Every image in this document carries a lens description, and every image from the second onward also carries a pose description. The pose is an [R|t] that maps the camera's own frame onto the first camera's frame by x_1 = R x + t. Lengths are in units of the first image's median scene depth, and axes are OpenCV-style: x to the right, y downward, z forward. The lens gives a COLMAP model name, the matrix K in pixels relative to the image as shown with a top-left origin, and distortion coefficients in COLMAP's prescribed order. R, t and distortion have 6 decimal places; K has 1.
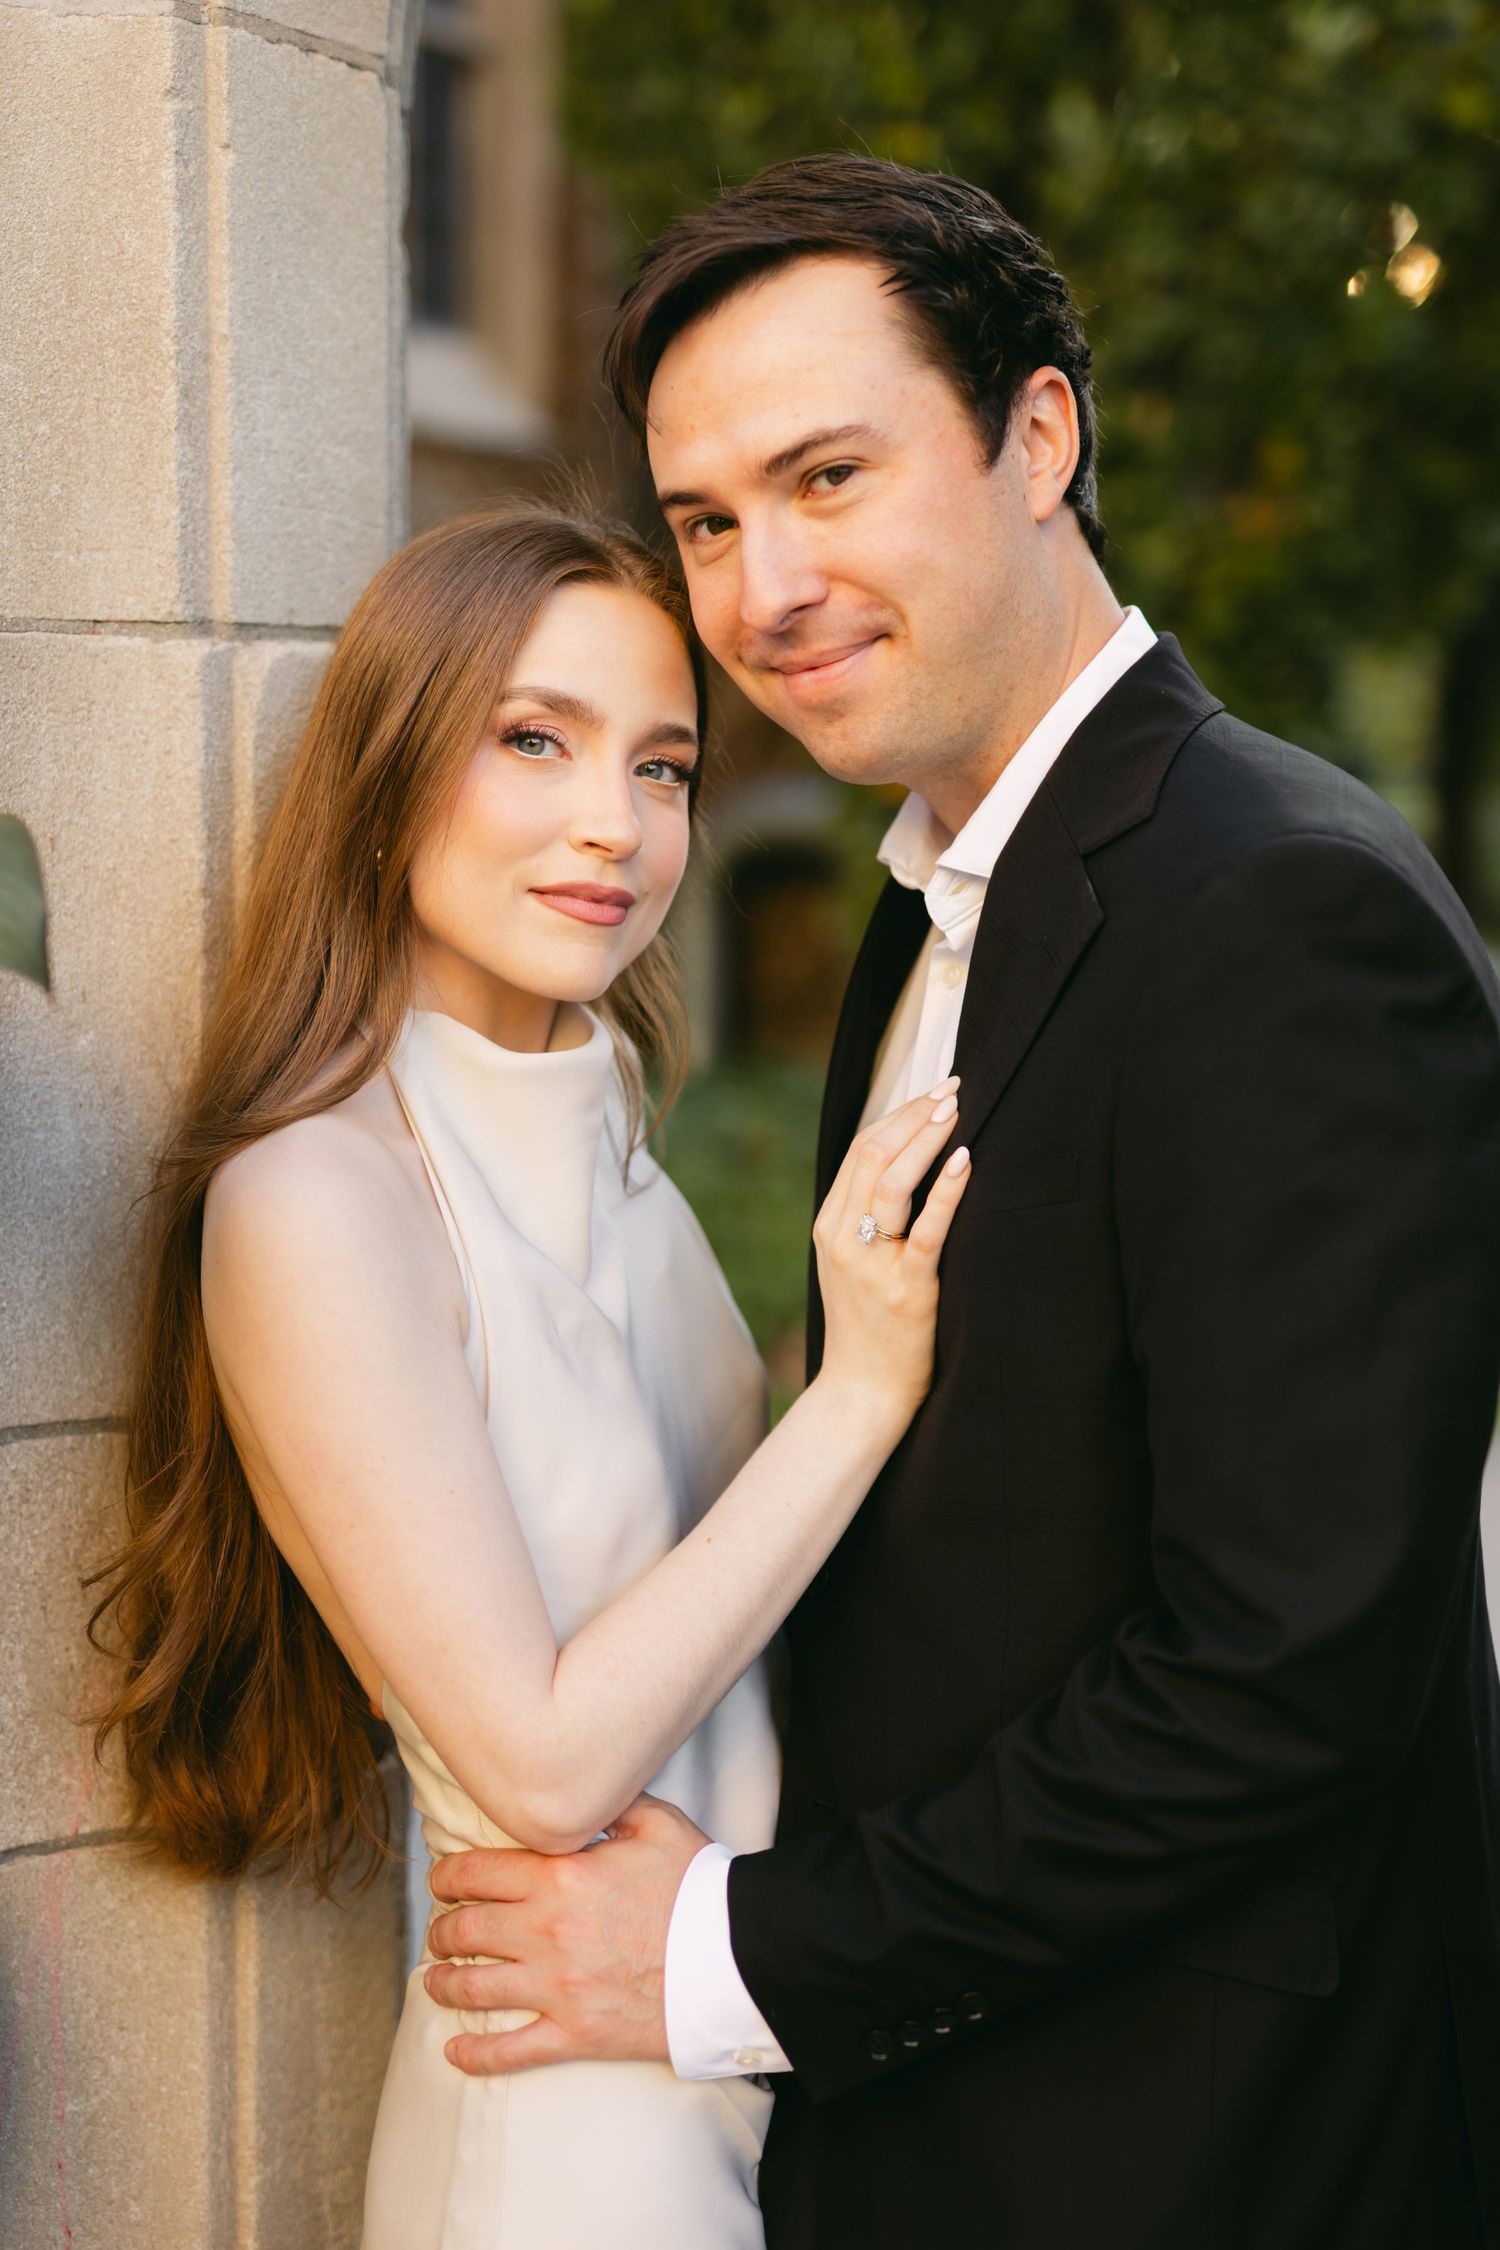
lens RADIAL K [[3264.0, 0, 800.1], [0, 3264.0, 1132.5], [0, 0, 1]] dist [-0.021145, -0.017319]
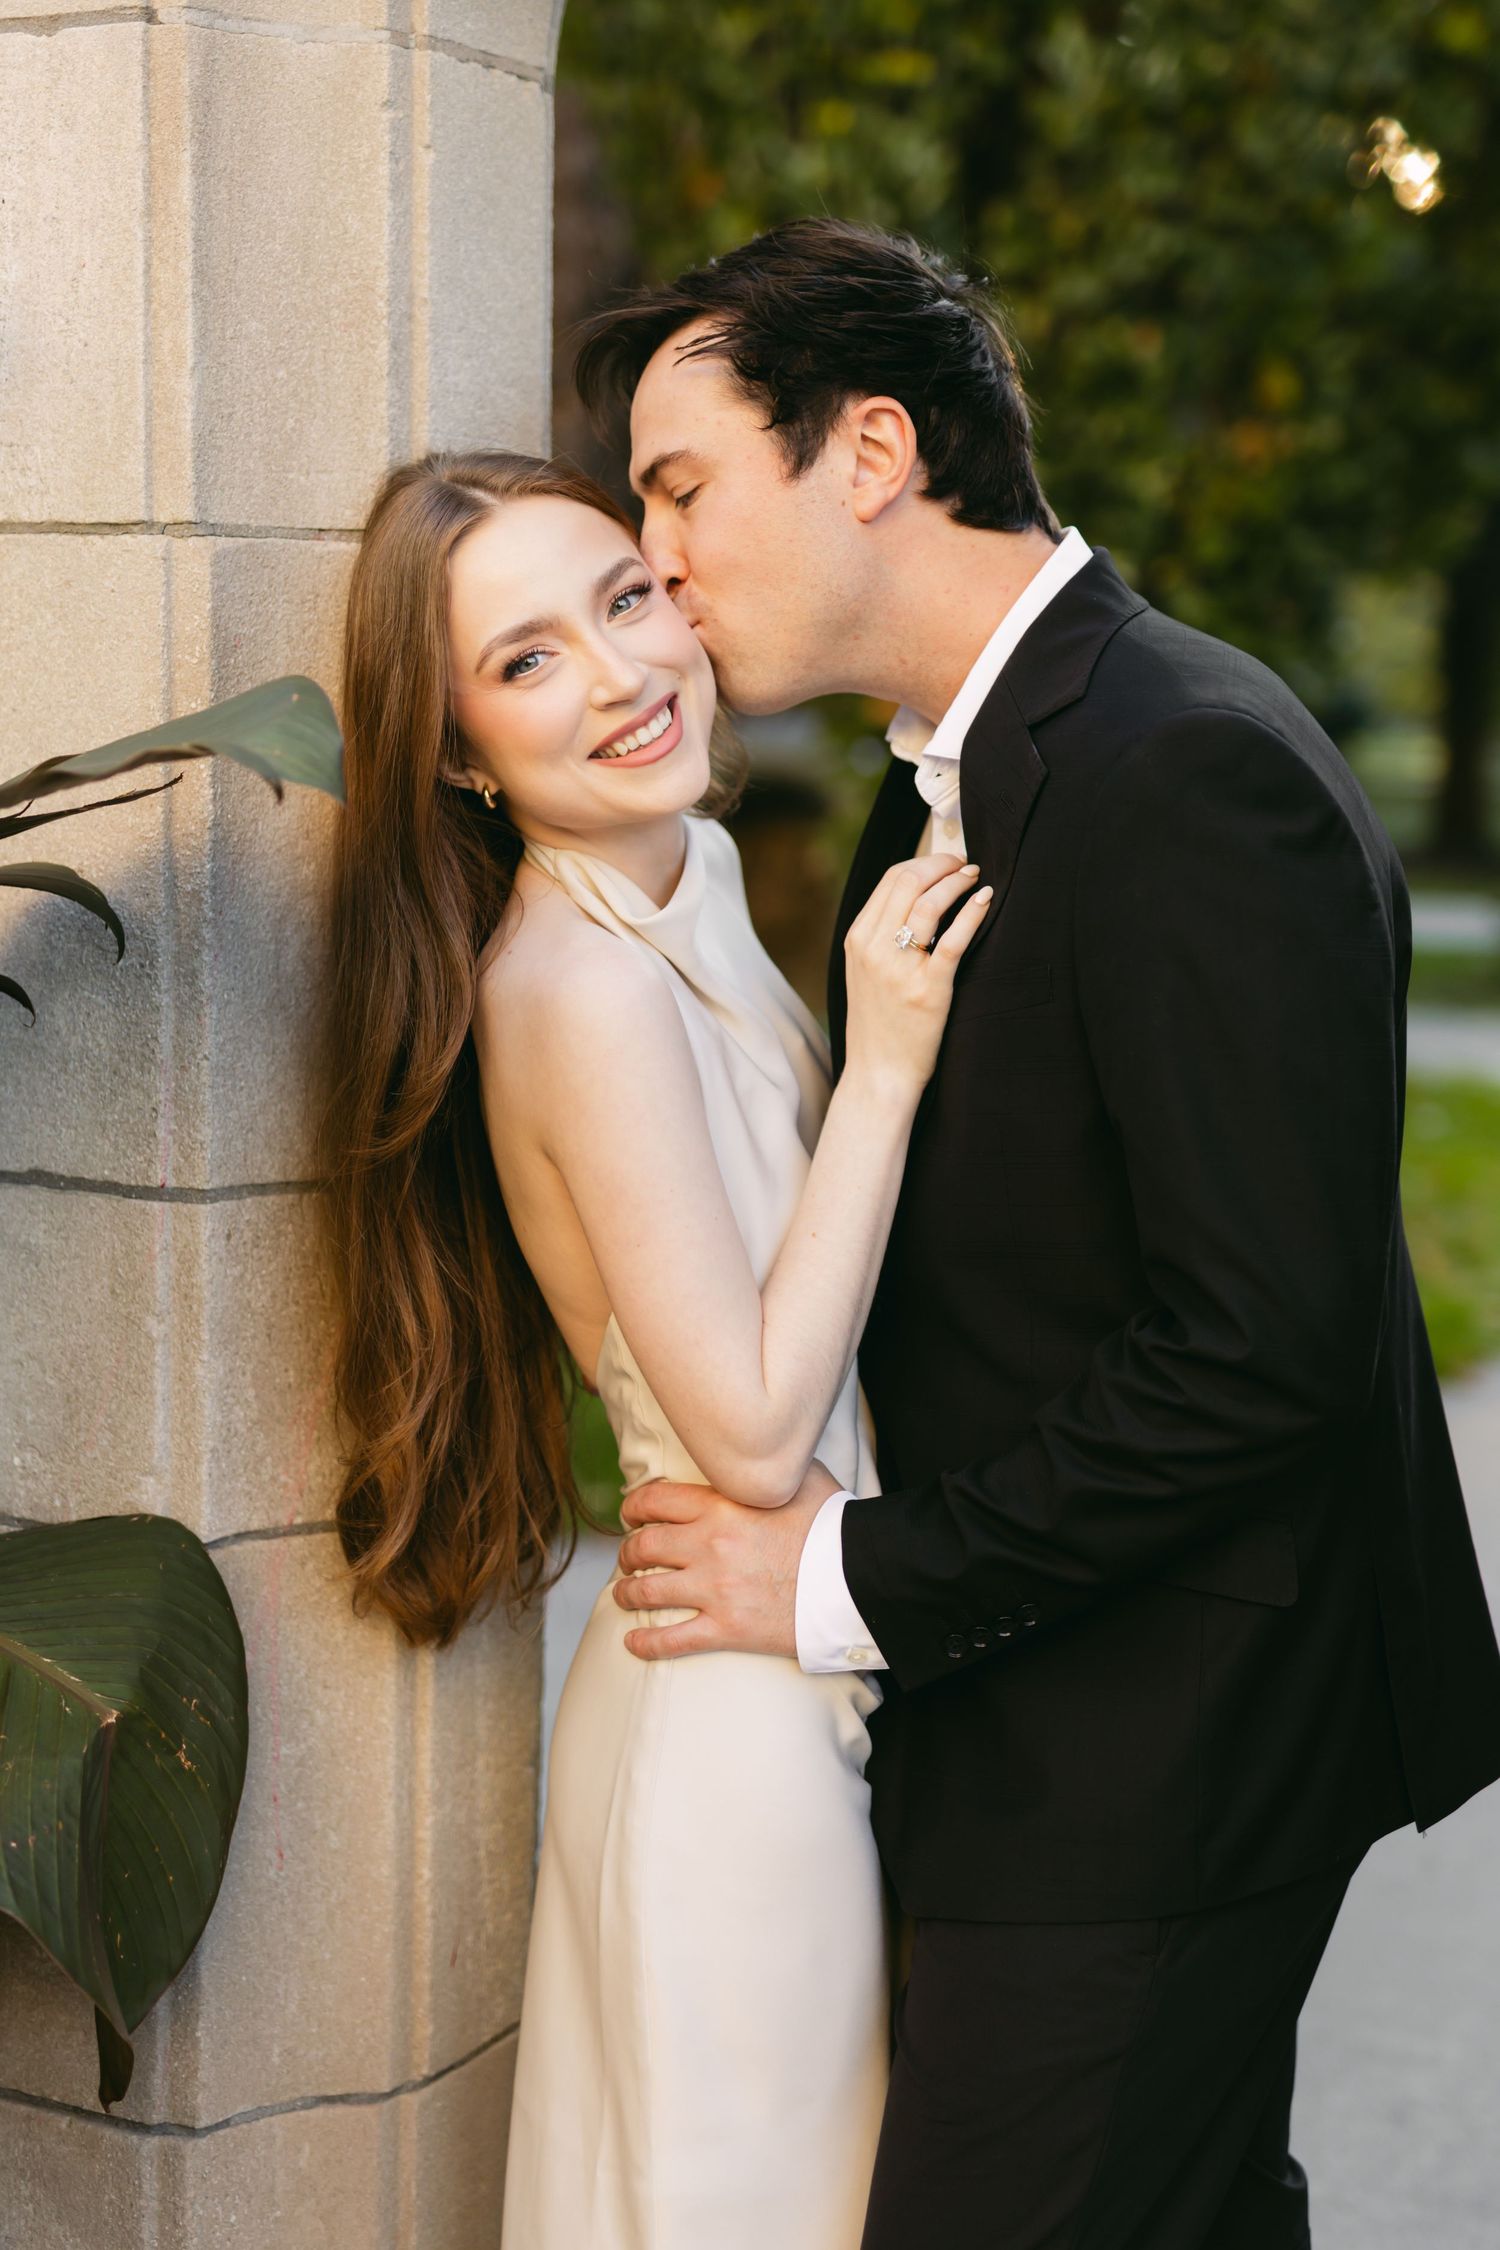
lens RADIAL K [[3496.3, 0, 842.0], [0, 3496.3, 1118.9], [0, 0, 1]] dist [-0.013897, 0.028231]
pose [[0.999744, -0.000384, 0.022623, -0.047136], [0.000264, 0.999986, 0.005282, 0.058933], [-0.022625, -0.005275, 0.999730, -0.326827]]
